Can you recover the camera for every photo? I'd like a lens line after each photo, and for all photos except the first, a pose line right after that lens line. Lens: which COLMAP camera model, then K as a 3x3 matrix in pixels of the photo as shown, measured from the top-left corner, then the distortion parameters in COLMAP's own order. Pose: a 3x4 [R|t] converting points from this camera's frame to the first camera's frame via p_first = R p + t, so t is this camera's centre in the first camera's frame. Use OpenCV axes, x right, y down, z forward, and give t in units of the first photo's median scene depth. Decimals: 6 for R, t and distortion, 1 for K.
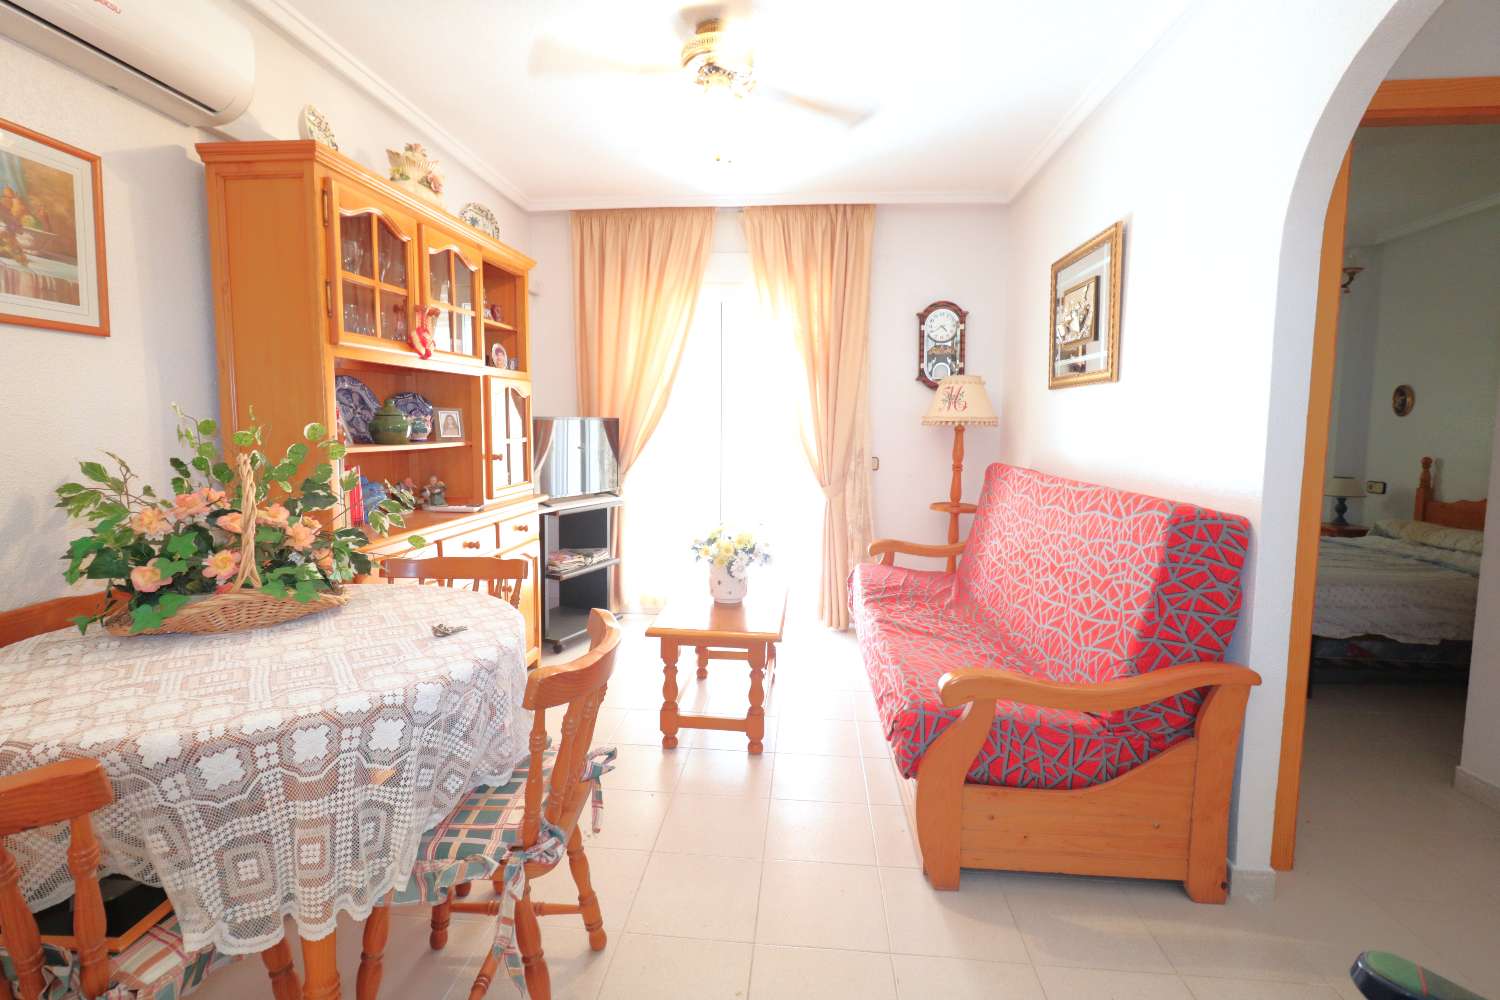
lens RADIAL K [[691.1, 0, 748.4], [0, 691.1, 496.0], [0, 0, 1]] dist [0.001380, -0.000775]
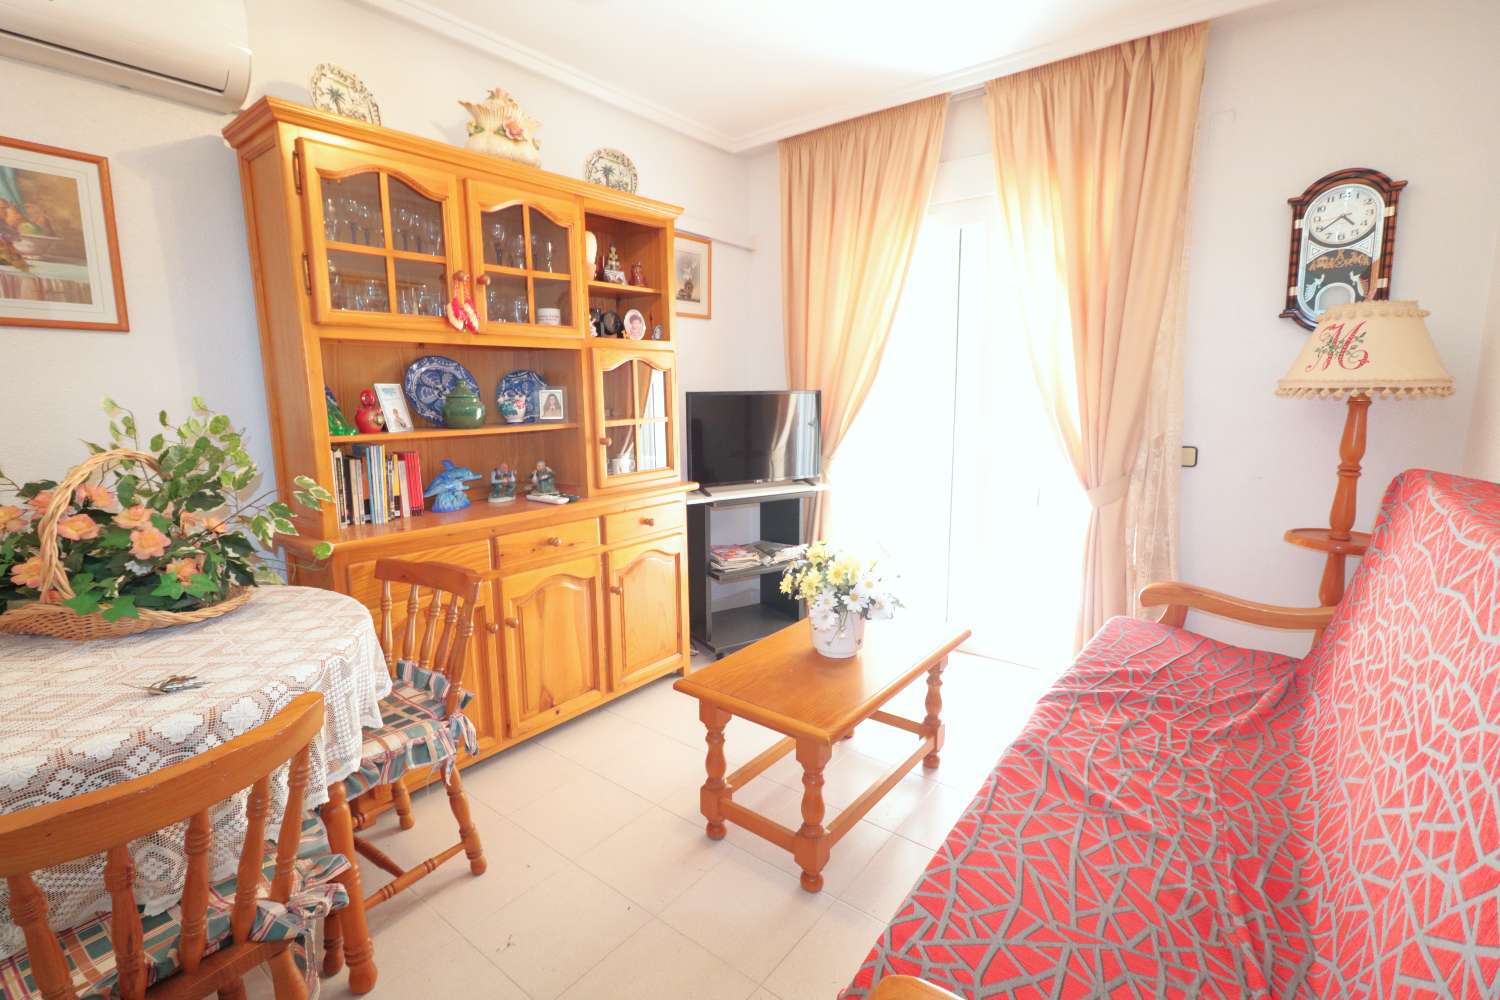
lens RADIAL K [[691.1, 0, 749.9], [0, 691.1, 497.5], [0, 0, 1]] dist [0.001380, -0.000775]
pose [[0.838476, 0.069411, -0.540500, 0.264367], [-0.040260, 0.997035, 0.065582, -0.048820], [0.543449, -0.033229, 0.838784, 0.356220]]
